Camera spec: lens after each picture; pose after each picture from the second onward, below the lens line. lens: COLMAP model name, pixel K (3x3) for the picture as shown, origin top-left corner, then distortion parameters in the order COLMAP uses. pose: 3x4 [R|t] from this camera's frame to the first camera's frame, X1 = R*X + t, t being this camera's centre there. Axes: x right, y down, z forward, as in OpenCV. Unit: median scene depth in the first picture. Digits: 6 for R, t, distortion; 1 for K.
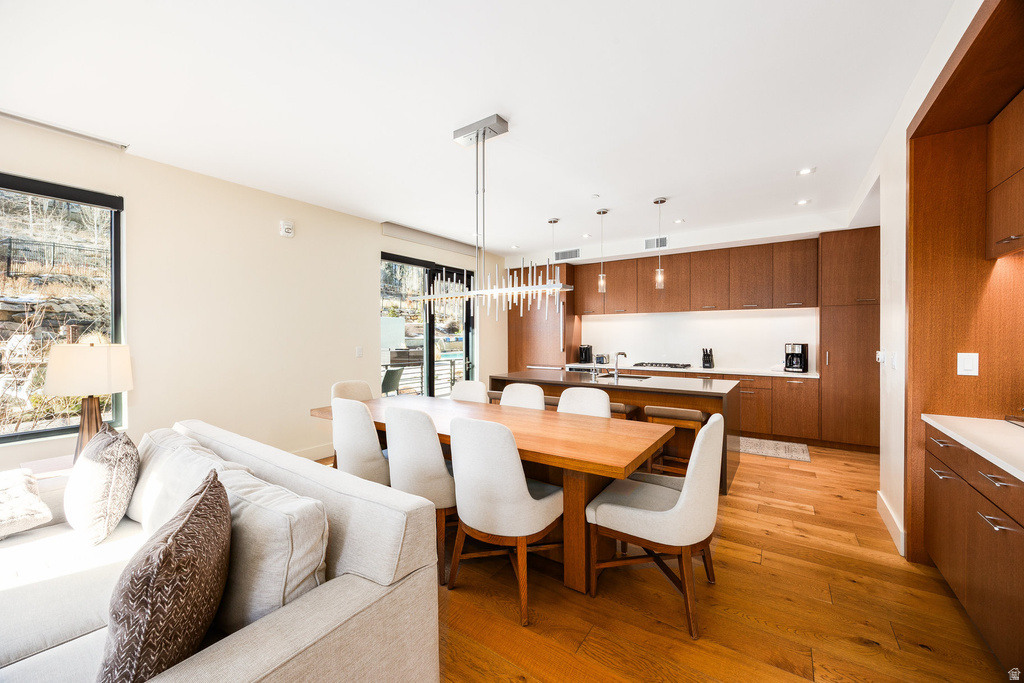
lens RADIAL K [[393.8, 0, 513.8], [0, 393.8, 337.1], [0, 0, 1]] dist [-0.002211, 0.000092]
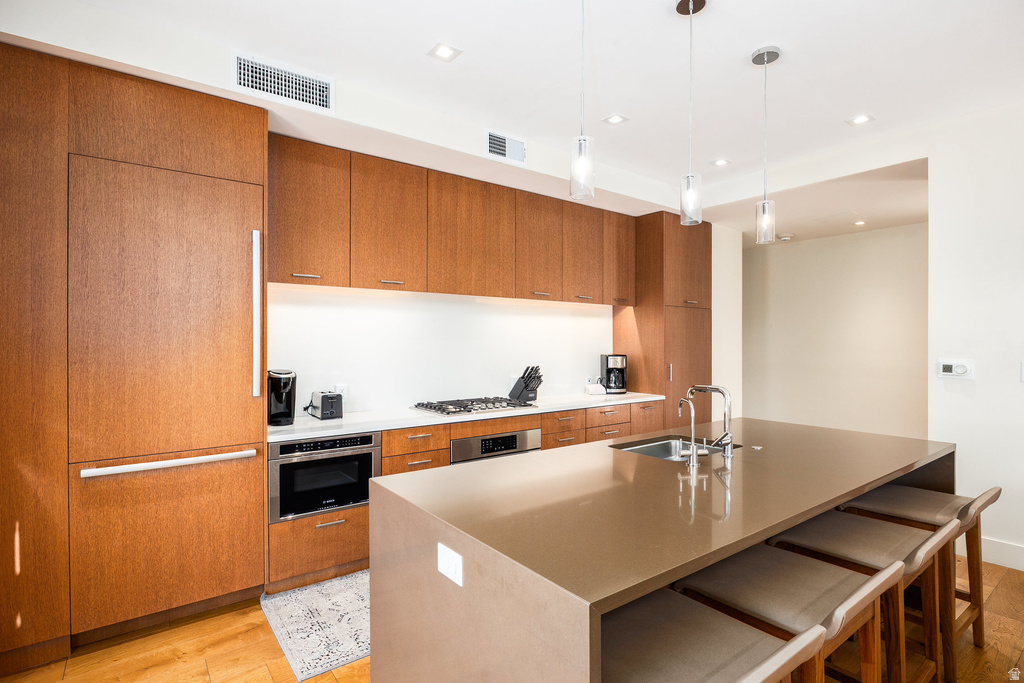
lens RADIAL K [[509.1, 0, 509.2], [0, 509.1, 338.1], [0, 0, 1]] dist [0.005633, 0.000878]
pose [[0.339591, 0.005188, 0.940559, -0.225352], [-0.003802, 0.999984, -0.004143, -0.009523], [-0.940566, -0.002170, 0.339605, 0.849924]]
